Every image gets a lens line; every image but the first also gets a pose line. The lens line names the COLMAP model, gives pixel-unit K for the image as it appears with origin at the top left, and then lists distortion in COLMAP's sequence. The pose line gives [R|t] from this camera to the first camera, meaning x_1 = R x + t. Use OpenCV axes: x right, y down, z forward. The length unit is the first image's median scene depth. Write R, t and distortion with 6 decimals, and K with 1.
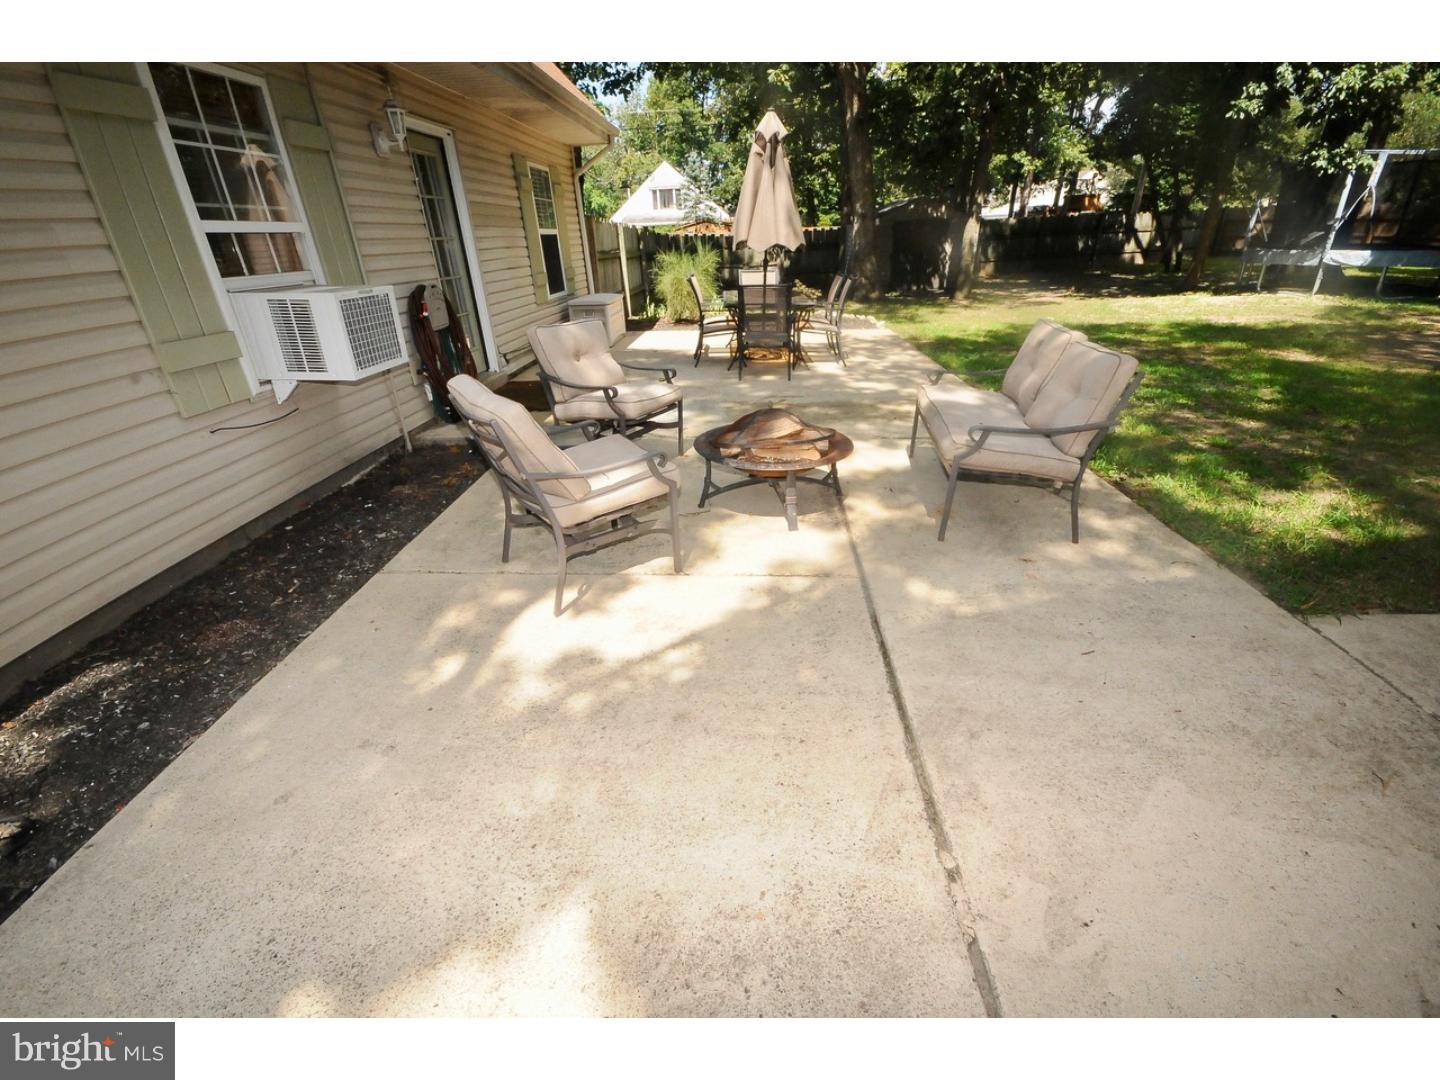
lens RADIAL K [[628.2, 0, 725.0], [0, 628.2, 542.6], [0, 0, 1]] dist [0.002733, -0.010578]
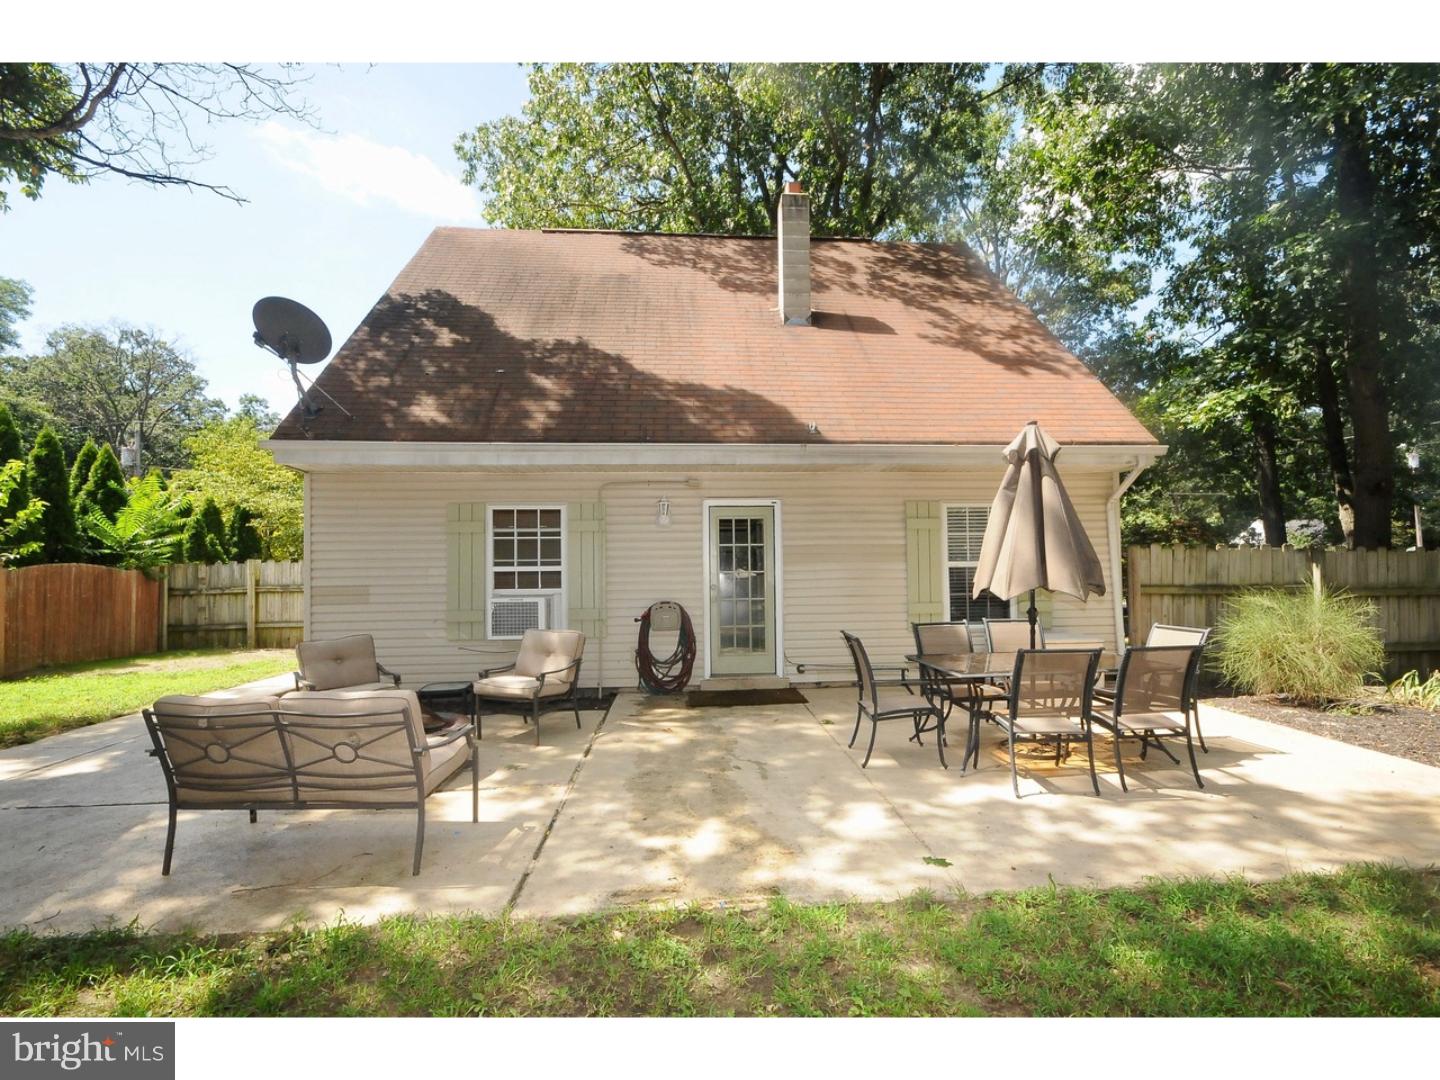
lens RADIAL K [[650.4, 0, 717.2], [0, 650.4, 547.7], [0, 0, 1]] dist [-0.018679, -0.000079]
pose [[0.099009, -0.028748, -0.994671, 1.496130], [-0.431560, 0.899445, -0.068953, -0.691305], [0.896634, 0.436087, 0.076646, 1.368303]]
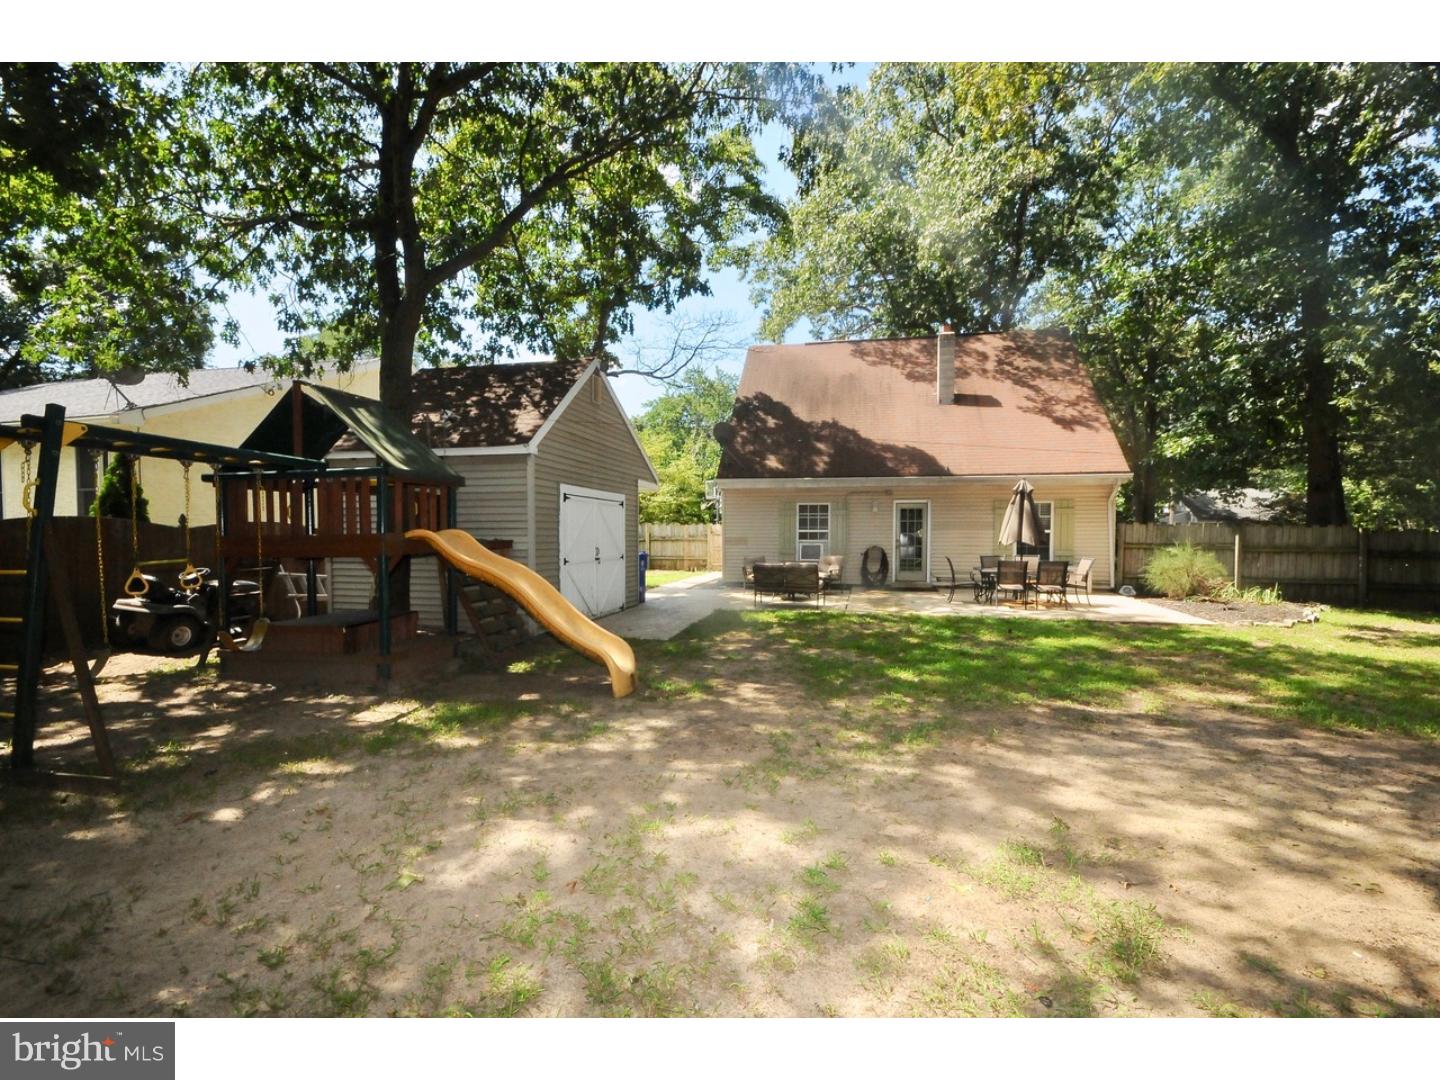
lens RADIAL K [[628.2, 0, 726.9], [0, 628.2, 565.4], [0, 0, 1]] dist [0.002733, -0.010578]
pose [[-0.174092, 0.061667, -0.982796, 4.099763], [-0.436348, 0.889874, 0.133131, -0.620974], [0.882775, 0.452019, -0.128012, 1.148479]]
